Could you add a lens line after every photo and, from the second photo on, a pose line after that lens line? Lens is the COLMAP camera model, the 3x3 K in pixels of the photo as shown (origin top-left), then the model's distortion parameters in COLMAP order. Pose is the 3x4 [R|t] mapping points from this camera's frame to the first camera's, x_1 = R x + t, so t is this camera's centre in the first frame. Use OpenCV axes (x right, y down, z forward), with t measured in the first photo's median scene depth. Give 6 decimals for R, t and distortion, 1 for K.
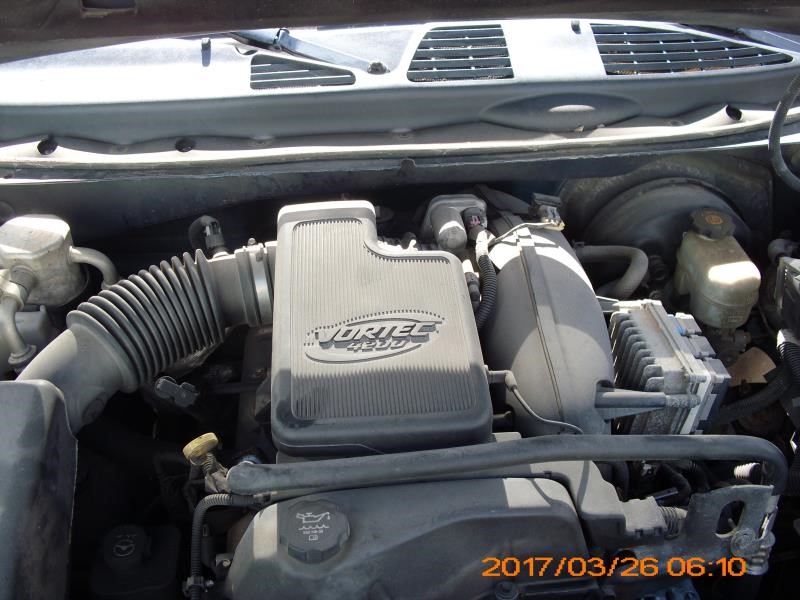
lens RADIAL K [[844.6, 0, 400.0], [0, 844.6, 300.0], [0, 0, 1]] dist [-0.013253, -0.021342]
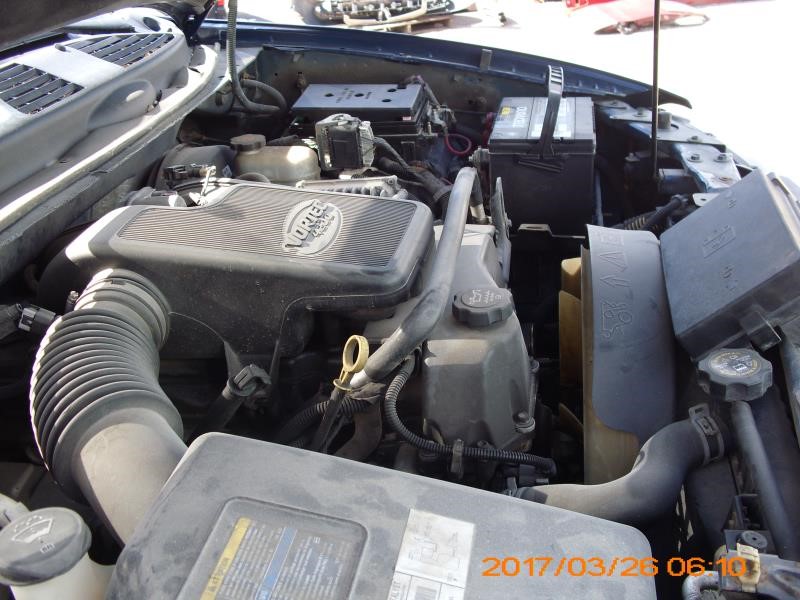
lens RADIAL K [[844.6, 0, 400.0], [0, 844.6, 300.0], [0, 0, 1]] dist [-0.013253, -0.021342]
pose [[0.276571, -0.466192, 0.840341, -0.761287], [0.659313, 0.728240, 0.187010, -0.007950], [-0.699153, 0.502327, 0.508777, 0.327341]]
